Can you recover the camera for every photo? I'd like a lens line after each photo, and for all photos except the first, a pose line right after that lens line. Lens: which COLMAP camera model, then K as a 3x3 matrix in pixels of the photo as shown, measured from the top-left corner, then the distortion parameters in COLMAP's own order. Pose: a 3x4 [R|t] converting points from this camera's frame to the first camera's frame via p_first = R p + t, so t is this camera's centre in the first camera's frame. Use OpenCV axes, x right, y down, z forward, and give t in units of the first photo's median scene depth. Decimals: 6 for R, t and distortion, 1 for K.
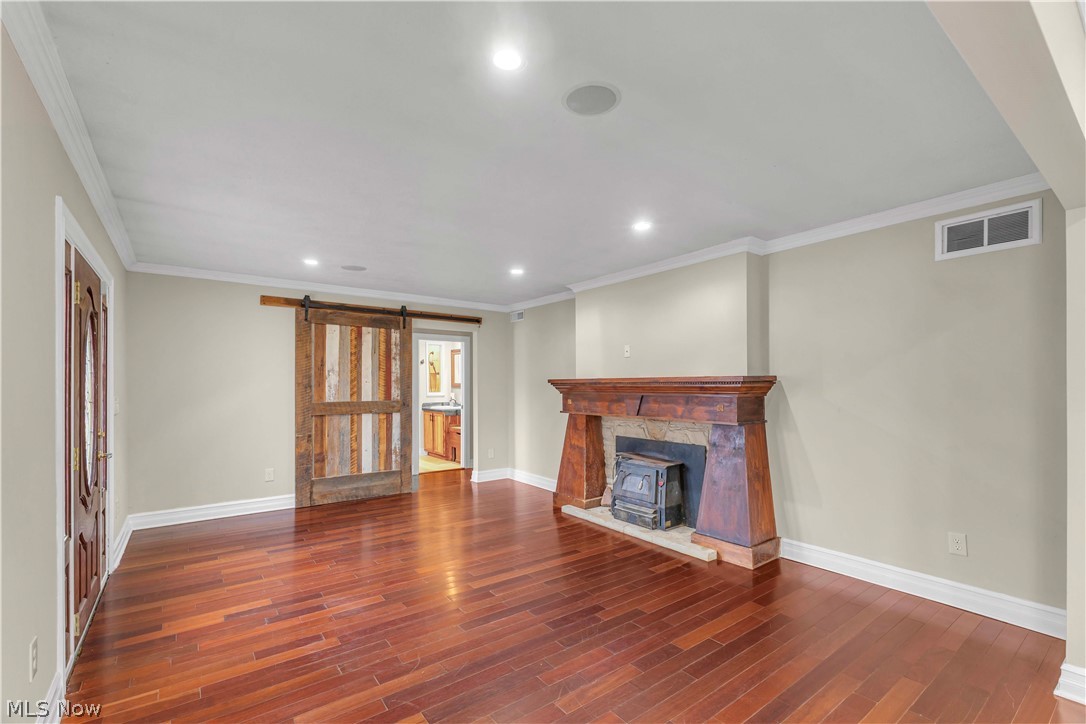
lens RADIAL K [[473.4, 0, 542.5], [0, 473.4, 380.3], [0, 0, 1]] dist [0.011608, -0.001844]
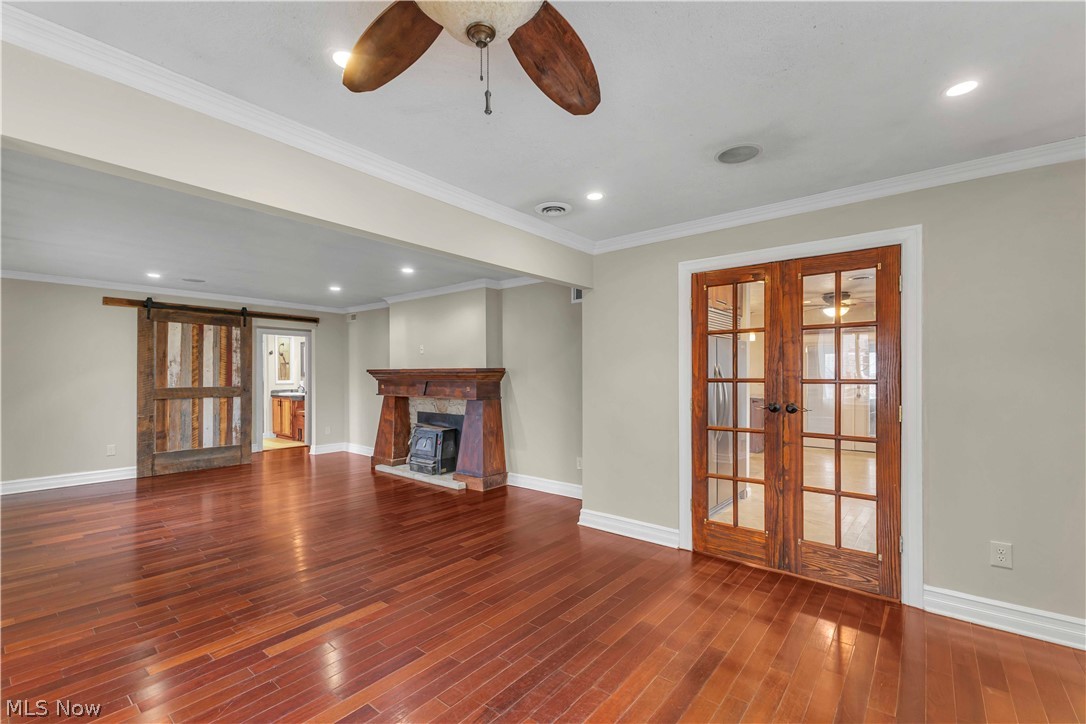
lens RADIAL K [[473.4, 0, 542.6], [0, 473.4, 369.1], [0, 0, 1]] dist [0.011608, -0.001844]
pose [[0.972591, 0.003632, 0.232494, 0.180468], [-0.003809, 0.999993, 0.000311, -0.005066], [-0.232491, -0.001188, 0.972598, -0.381781]]
